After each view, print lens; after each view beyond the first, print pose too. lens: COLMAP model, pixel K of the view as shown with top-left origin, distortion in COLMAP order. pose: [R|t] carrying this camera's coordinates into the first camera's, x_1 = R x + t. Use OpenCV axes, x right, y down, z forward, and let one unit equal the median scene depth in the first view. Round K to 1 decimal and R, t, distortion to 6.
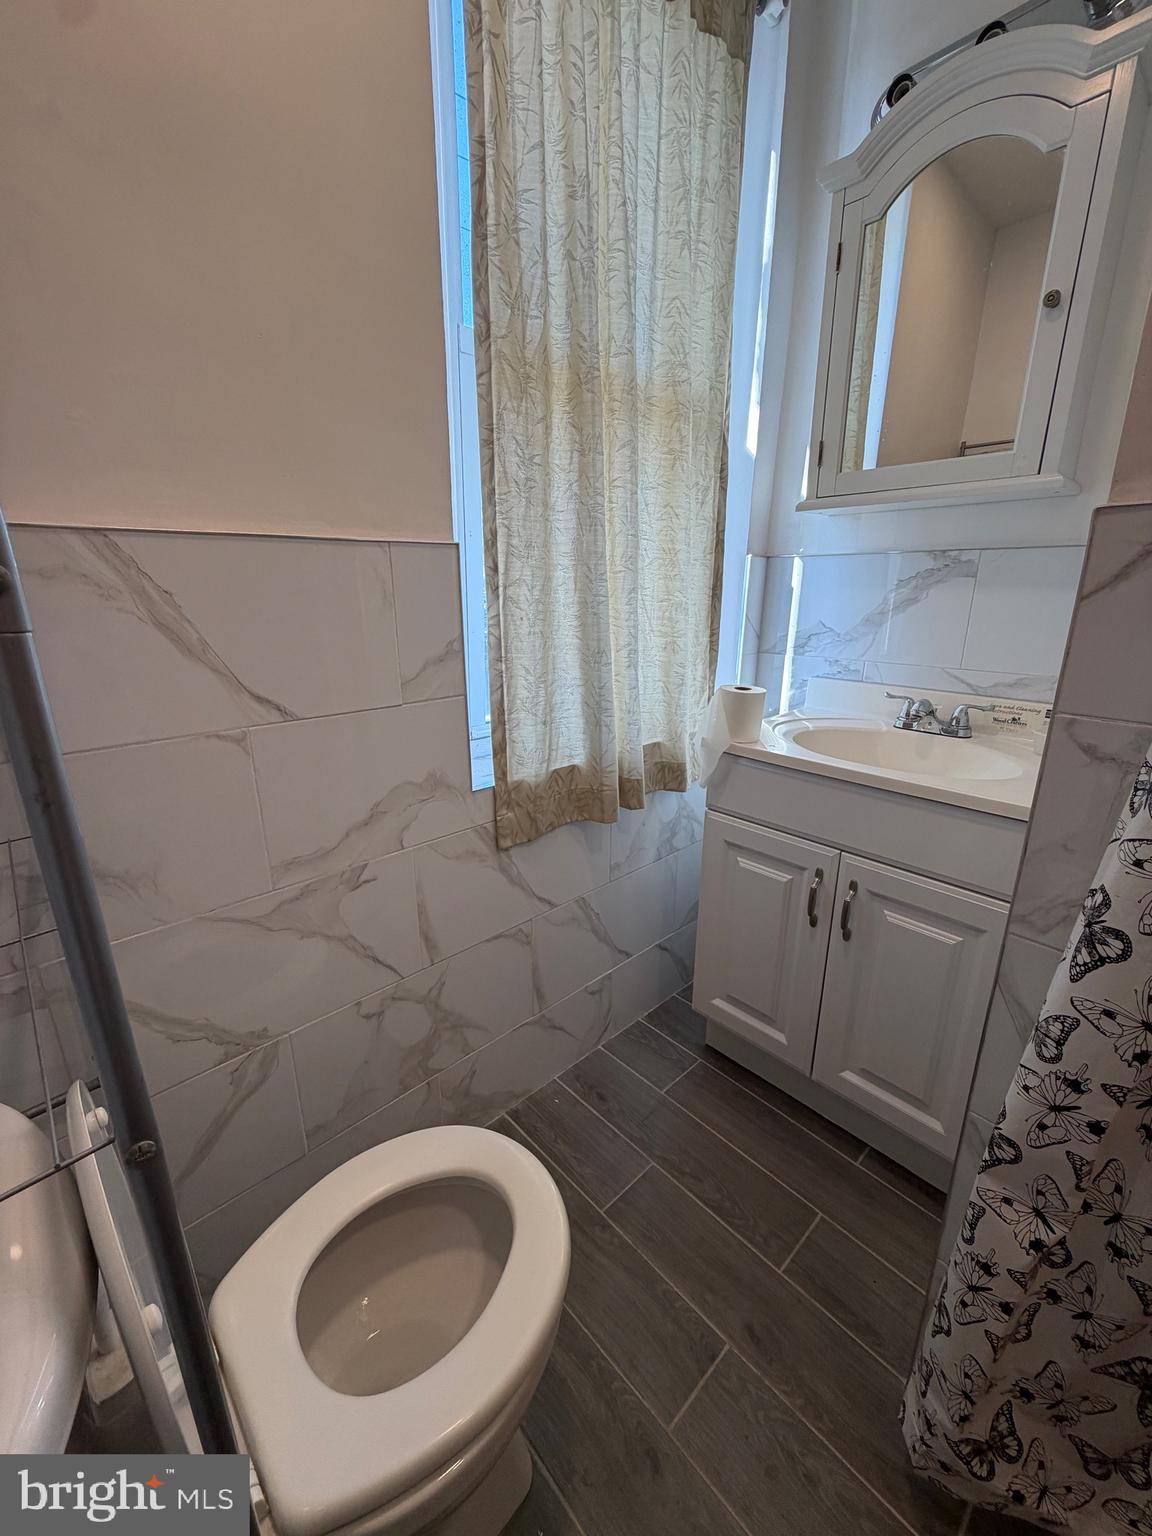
lens RADIAL K [[610.4, 0, 577.6], [0, 610.4, 766.0], [0, 0, 1]] dist [-0.000914, 0.000303]
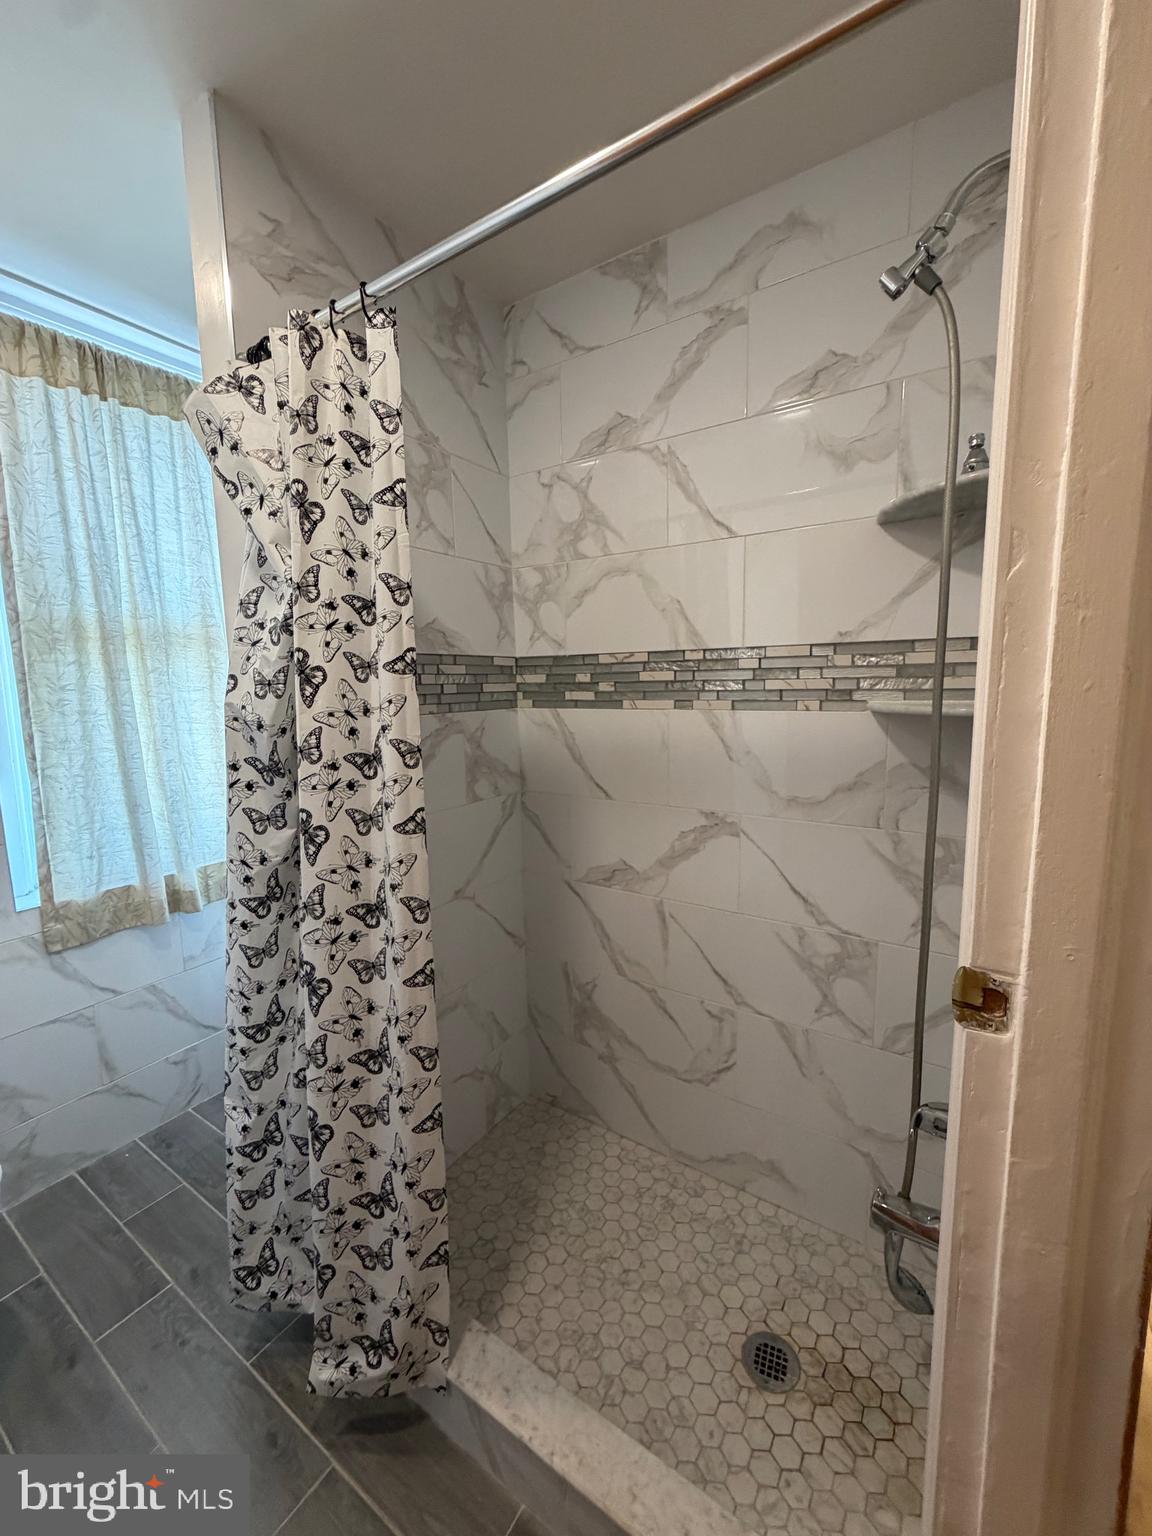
lens RADIAL K [[610.4, 0, 571.0], [0, 610.4, 767.4], [0, 0, 1]] dist [-0.000914, 0.000303]
pose [[0.969570, -0.040100, 0.241509, 0.715906], [0.076630, 0.986632, -0.143821, 0.012389], [-0.232513, 0.157951, 0.959682, -0.674241]]
